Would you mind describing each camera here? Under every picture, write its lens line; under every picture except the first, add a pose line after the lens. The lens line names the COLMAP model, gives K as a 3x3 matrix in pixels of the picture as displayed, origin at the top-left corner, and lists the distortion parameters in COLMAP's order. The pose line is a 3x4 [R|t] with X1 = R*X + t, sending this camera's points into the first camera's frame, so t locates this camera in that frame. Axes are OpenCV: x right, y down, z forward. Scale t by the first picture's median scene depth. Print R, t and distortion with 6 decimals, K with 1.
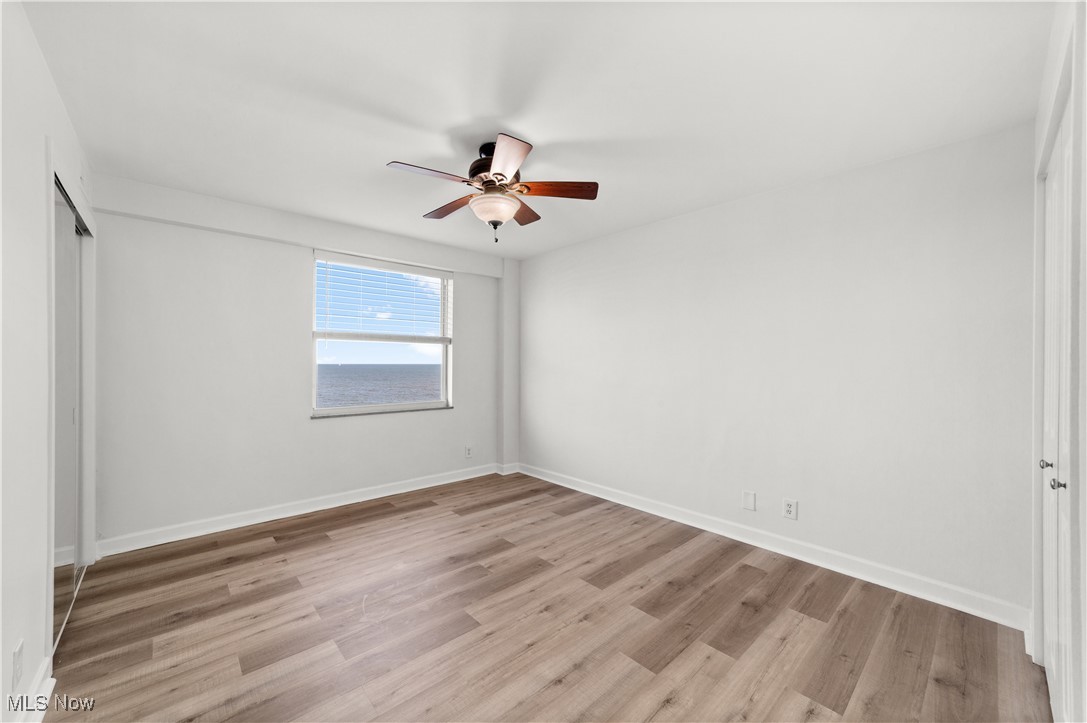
lens RADIAL K [[417.5, 0, 537.0], [0, 417.5, 356.3], [0, 0, 1]] dist [-0.015395, 0.007240]
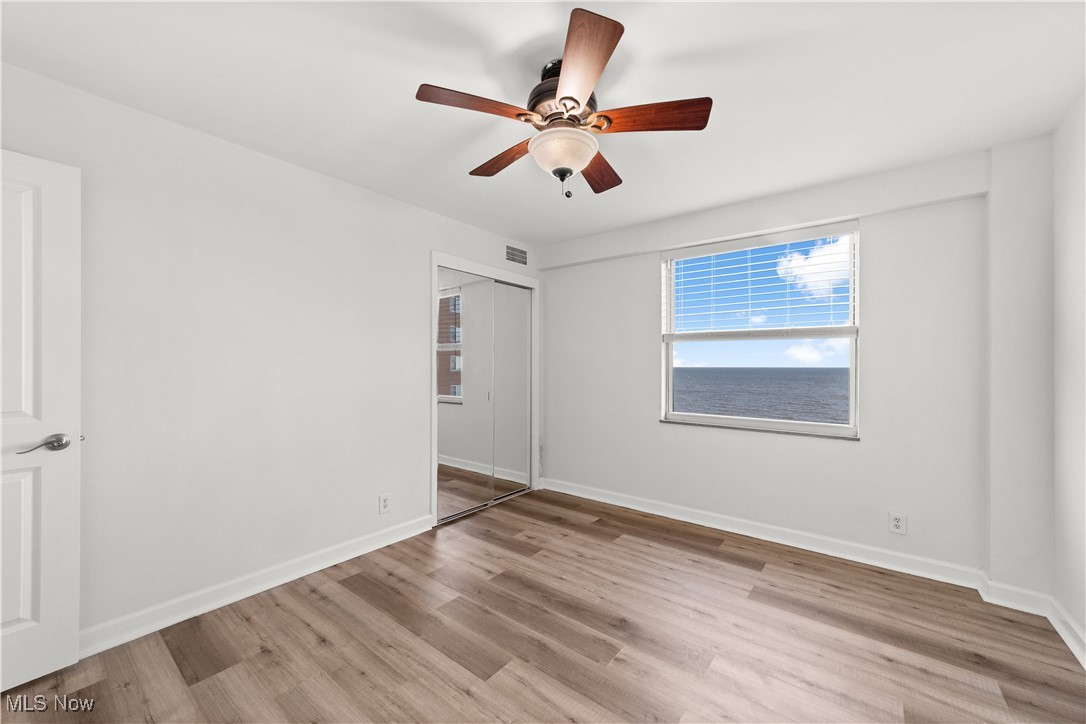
lens RADIAL K [[417.1, 0, 545.3], [0, 417.1, 364.1], [0, 0, 1]] dist [-0.015395, 0.007240]
pose [[0.169795, -0.006950, -0.985455, 0.547706], [0.014044, 0.999891, -0.004632, 0.014549], [0.985379, -0.013054, 0.169874, 0.763839]]
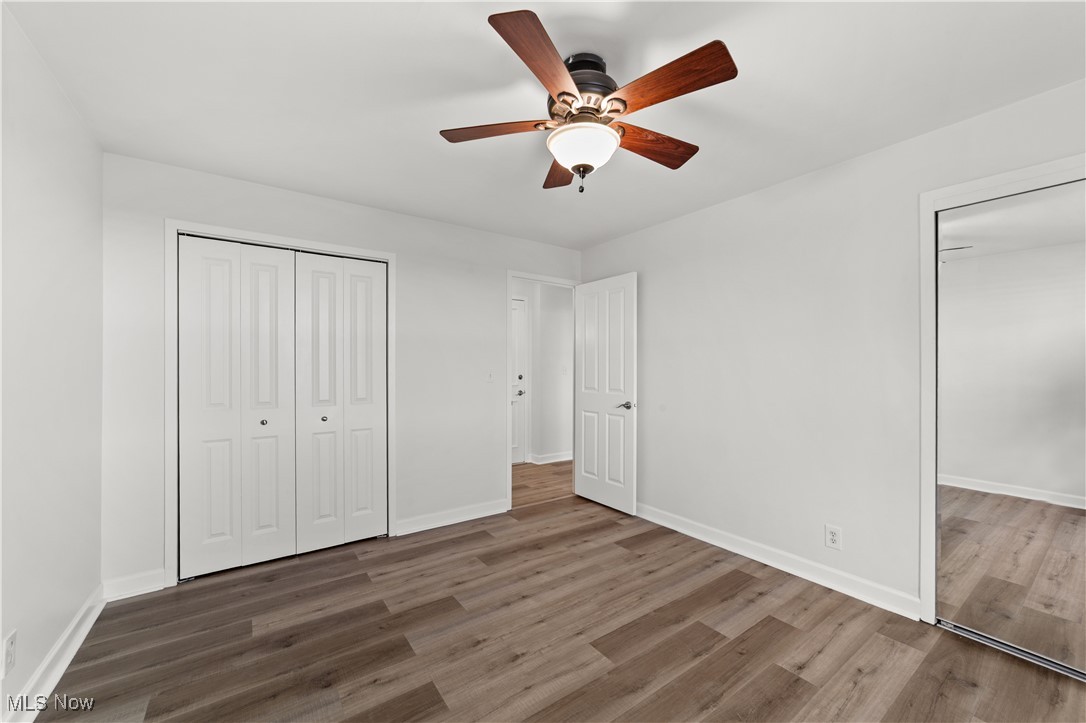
lens RADIAL K [[417.1, 0, 538.1], [0, 417.1, 361.5], [0, 0, 1]] dist [-0.015395, 0.007240]
pose [[-0.992739, -0.003798, 0.120227, -0.100411], [-0.007583, 0.999489, -0.031043, 0.023817], [-0.120048, -0.031729, -0.992261, 1.533546]]
